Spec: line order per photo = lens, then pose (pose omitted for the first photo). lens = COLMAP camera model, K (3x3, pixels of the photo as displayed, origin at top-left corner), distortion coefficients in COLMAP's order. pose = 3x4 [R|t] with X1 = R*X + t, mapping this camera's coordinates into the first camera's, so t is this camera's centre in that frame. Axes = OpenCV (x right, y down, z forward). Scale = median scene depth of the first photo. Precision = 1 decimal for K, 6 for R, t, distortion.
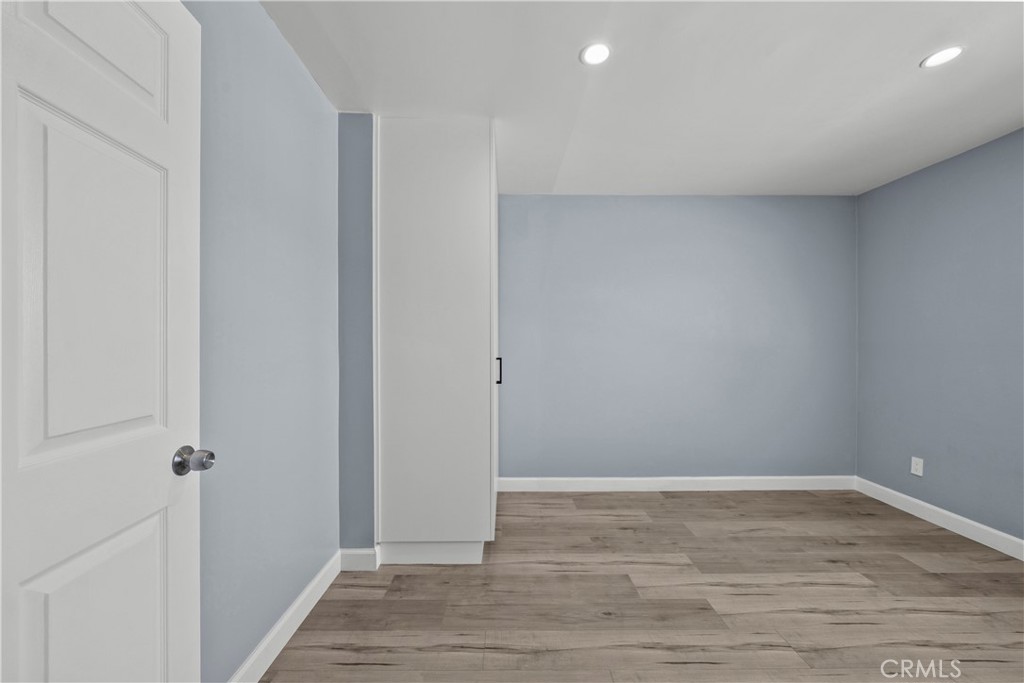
lens RADIAL K [[393.0, 0, 512.0], [0, 393.0, 341.5], [0, 0, 1]] dist [-0.002239, 0.000061]
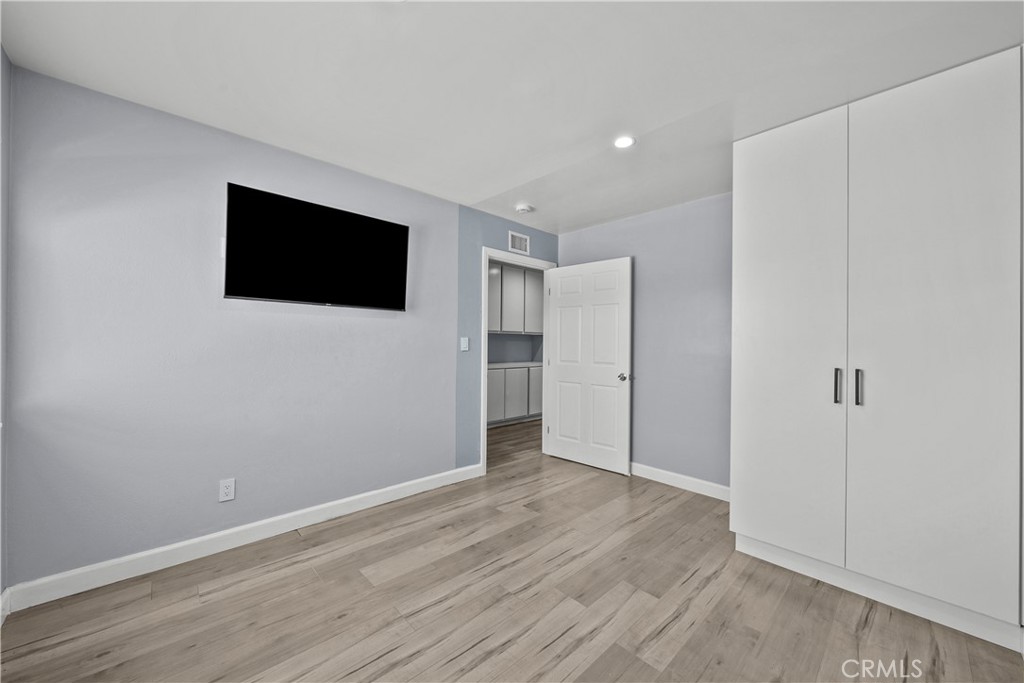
lens RADIAL K [[393.0, 0, 512.0], [0, 393.0, 341.5], [0, 0, 1]] dist [-0.002239, 0.000061]
pose [[-0.740134, -0.014763, -0.672297, 1.086596], [-0.015052, 0.999872, -0.005386, -0.002831], [0.672290, 0.006133, -0.740262, 1.331391]]
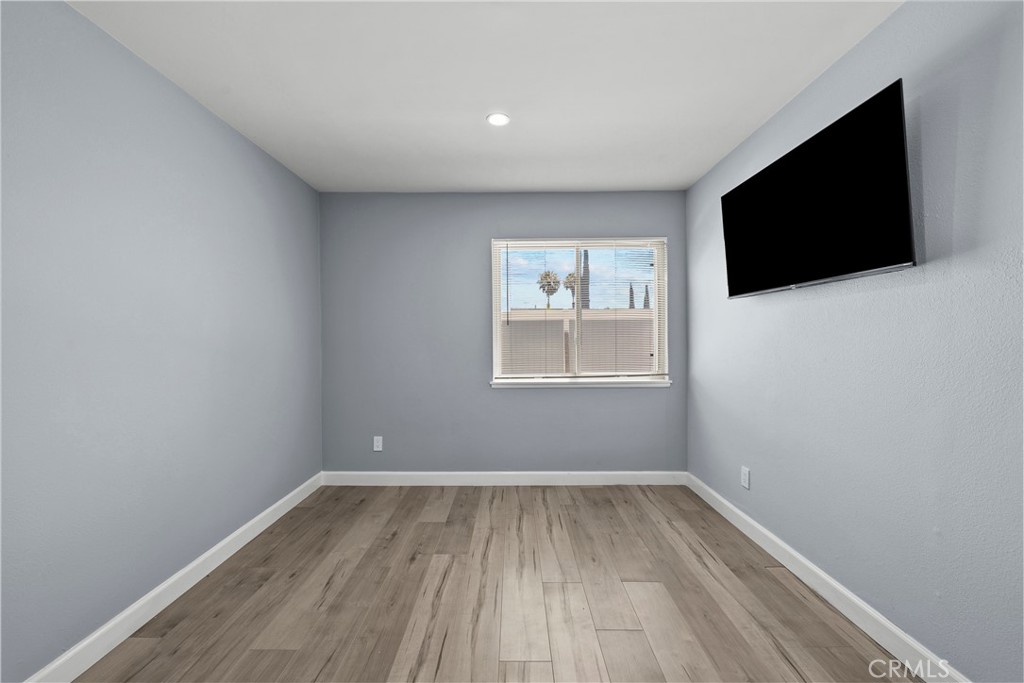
lens RADIAL K [[388.0, 0, 504.0], [0, 388.0, 336.2], [0, 0, 1]] dist [0.001825, 0.000124]
pose [[0.035683, -0.001661, 0.999362, -0.161200], [0.005113, 0.999986, 0.001479, -0.009103], [-0.999350, 0.005057, 0.035691, 0.711134]]
